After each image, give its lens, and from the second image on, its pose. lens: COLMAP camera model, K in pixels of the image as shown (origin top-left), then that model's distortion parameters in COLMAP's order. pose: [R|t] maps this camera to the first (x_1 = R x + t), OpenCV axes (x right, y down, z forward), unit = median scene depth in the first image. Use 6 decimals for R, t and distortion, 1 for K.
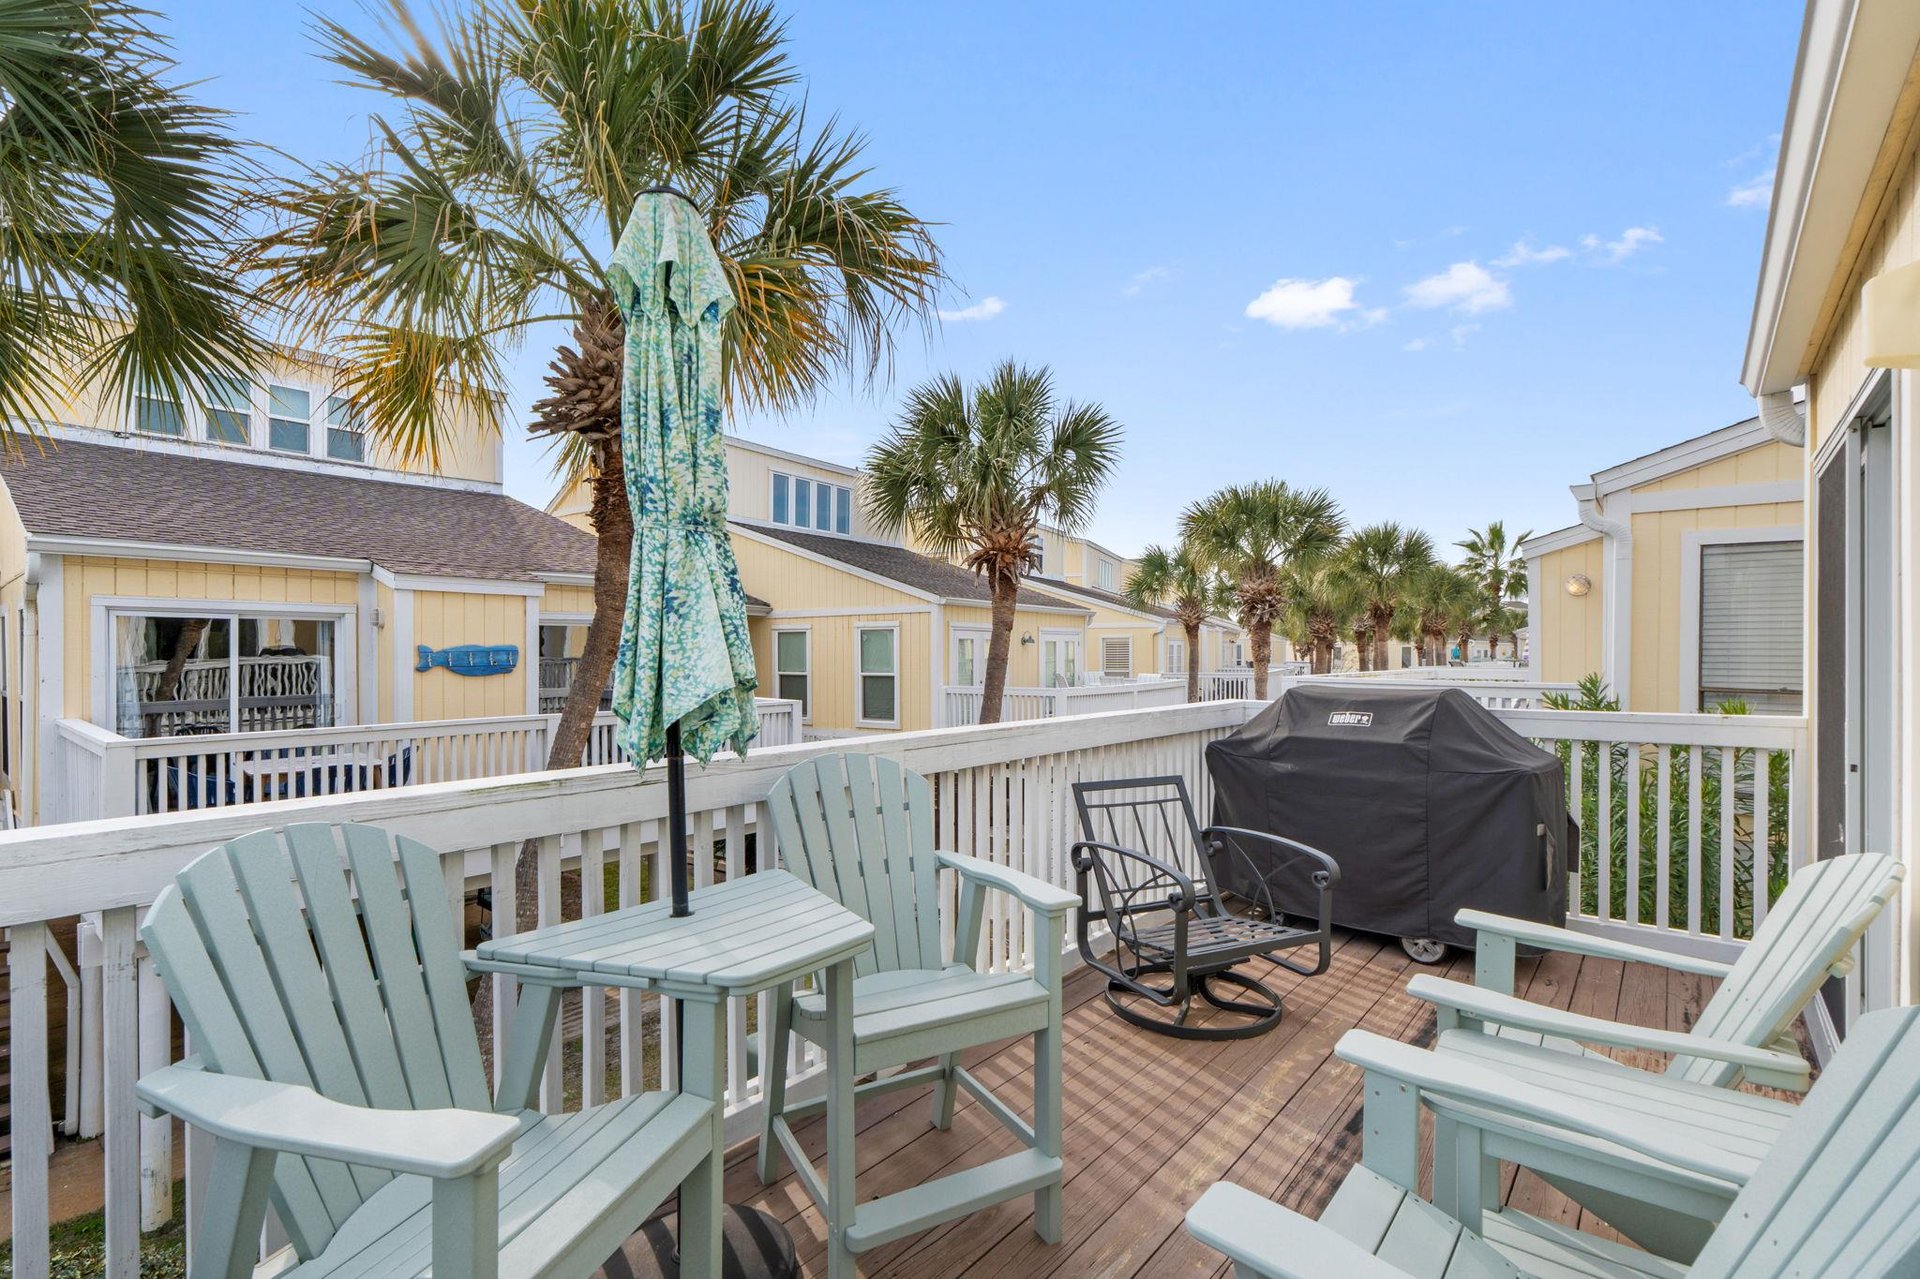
lens RADIAL K [[883.7, 0, 961.4], [0, 883.7, 648.1], [0, 0, 1]] dist [-0.001665, -0.000162]
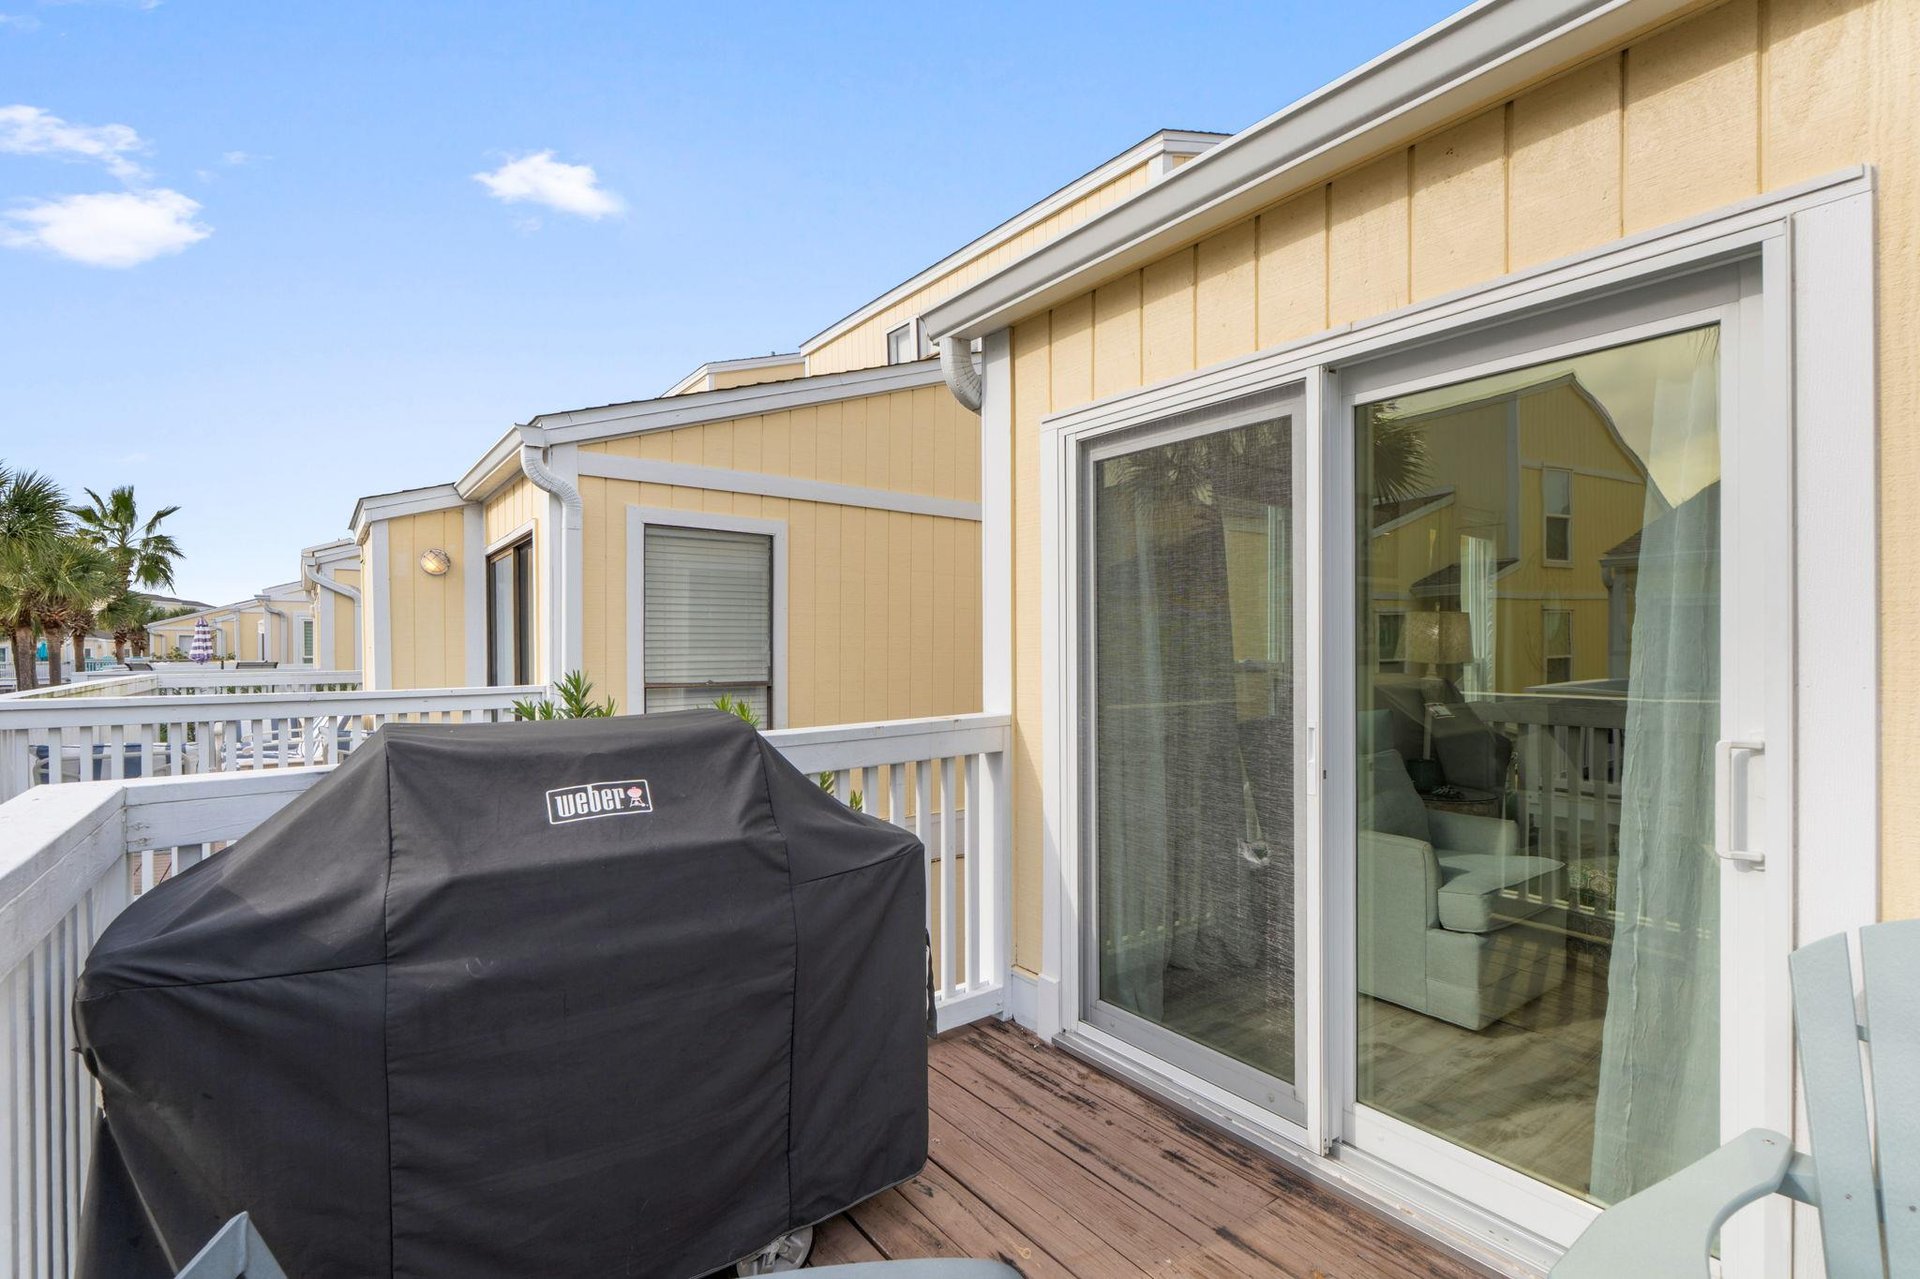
lens RADIAL K [[883.7, 0, 962.8], [0, 883.7, 642.1], [0, 0, 1]] dist [-0.001665, -0.000162]
pose [[0.232705, -0.000099, 0.972547, 0.039288], [0.004765, 0.999988, -0.001038, 0.003644], [-0.972536, 0.004876, 0.232703, 0.372895]]
